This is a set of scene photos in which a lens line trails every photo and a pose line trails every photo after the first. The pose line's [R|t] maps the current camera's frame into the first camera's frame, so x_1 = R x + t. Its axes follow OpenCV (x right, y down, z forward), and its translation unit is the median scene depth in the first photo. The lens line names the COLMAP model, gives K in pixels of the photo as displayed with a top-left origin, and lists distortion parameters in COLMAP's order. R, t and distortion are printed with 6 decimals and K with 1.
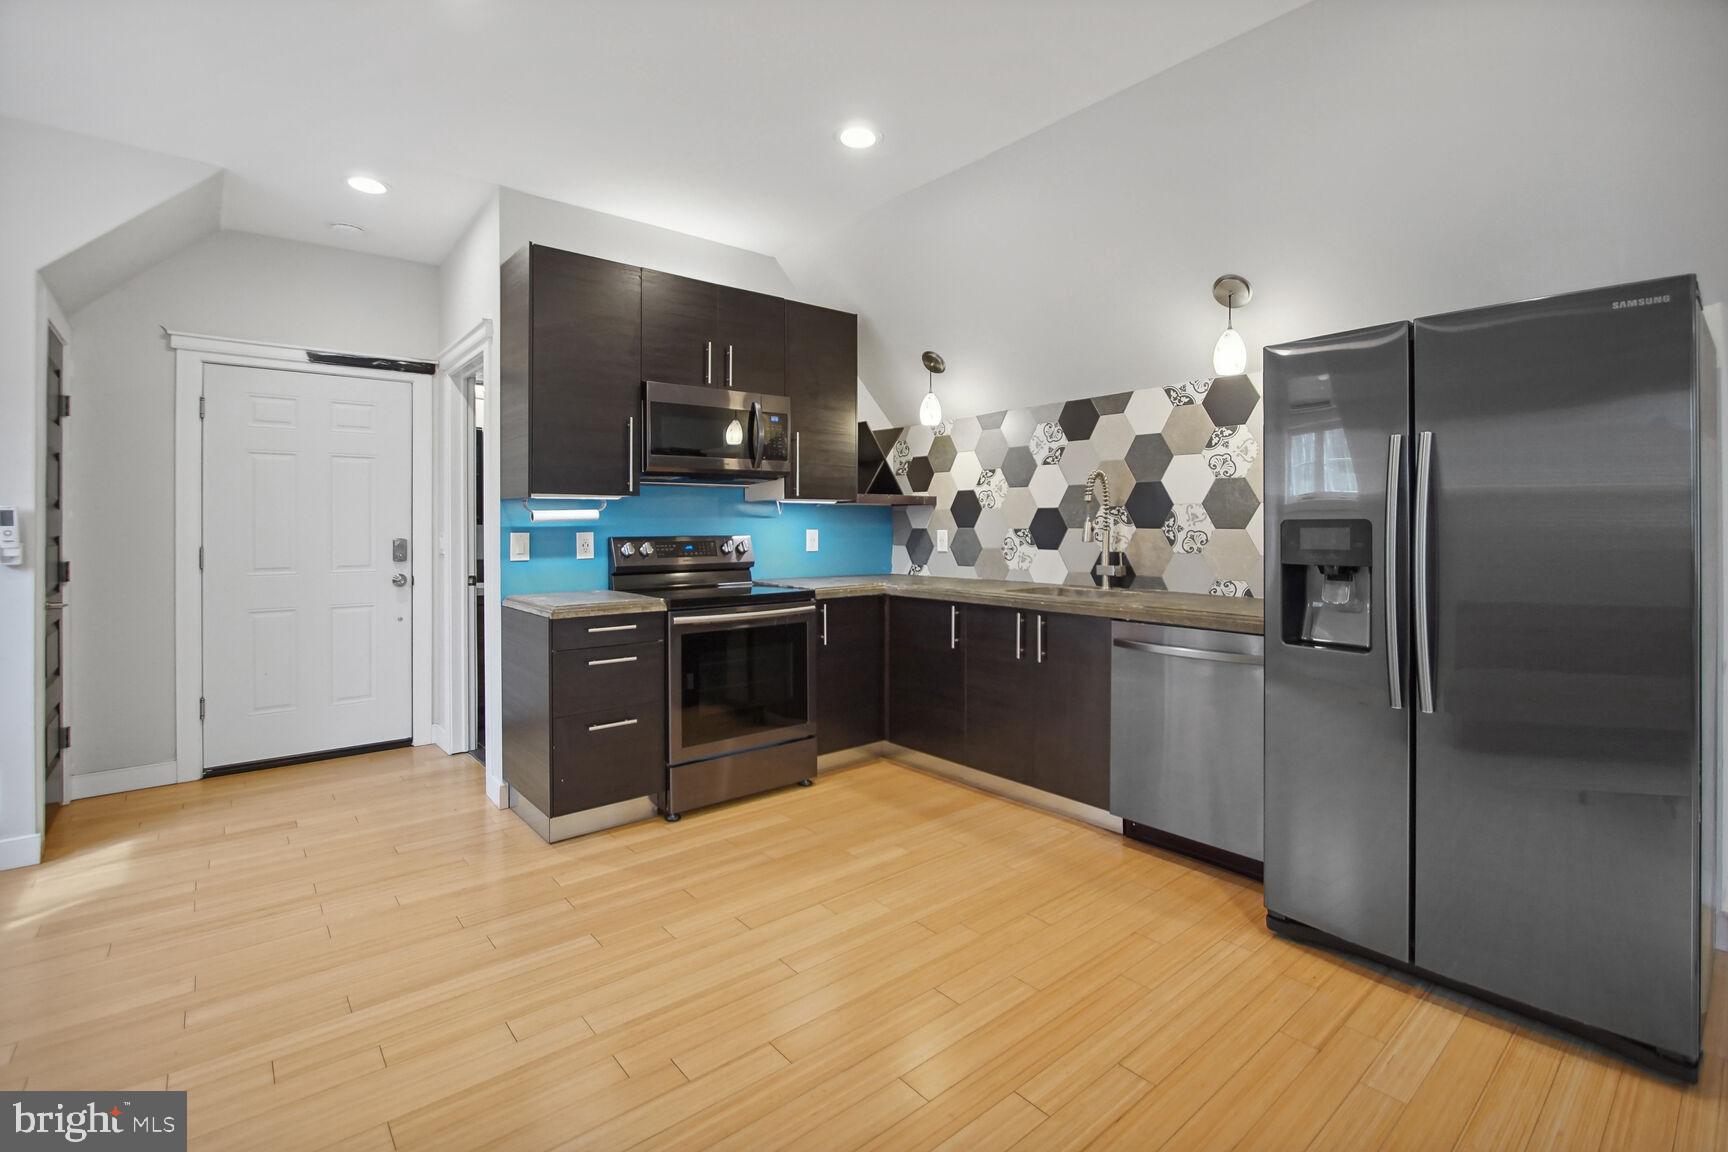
lens RADIAL K [[774.5, 0, 868.7], [0, 774.5, 533.0], [0, 0, 1]] dist [-0.014094, -0.000264]
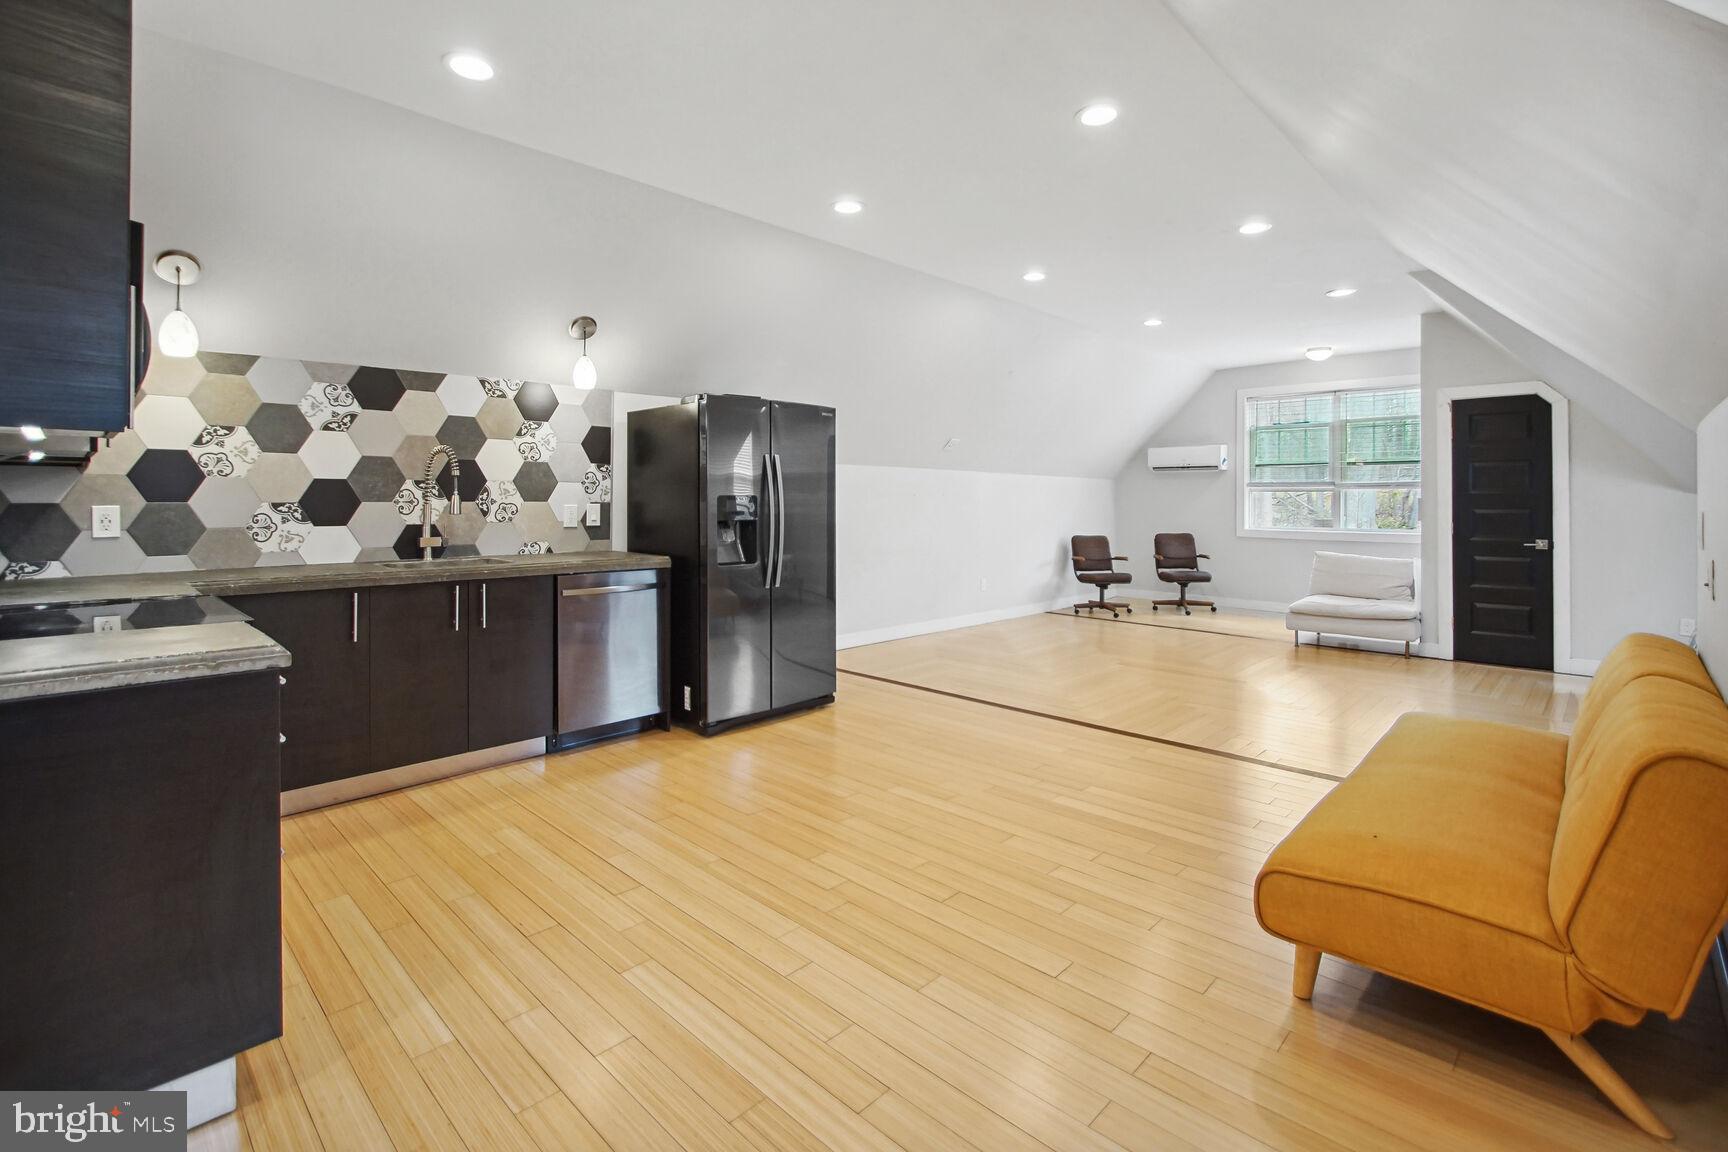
lens RADIAL K [[774.5, 0, 868.7], [0, 774.5, 533.0], [0, 0, 1]] dist [-0.014094, -0.000264]
pose [[-0.090822, -0.042426, 0.994963, -0.772454], [0.009591, 0.999009, 0.043474, -0.003186], [-0.995821, 0.013491, -0.090325, 0.503899]]
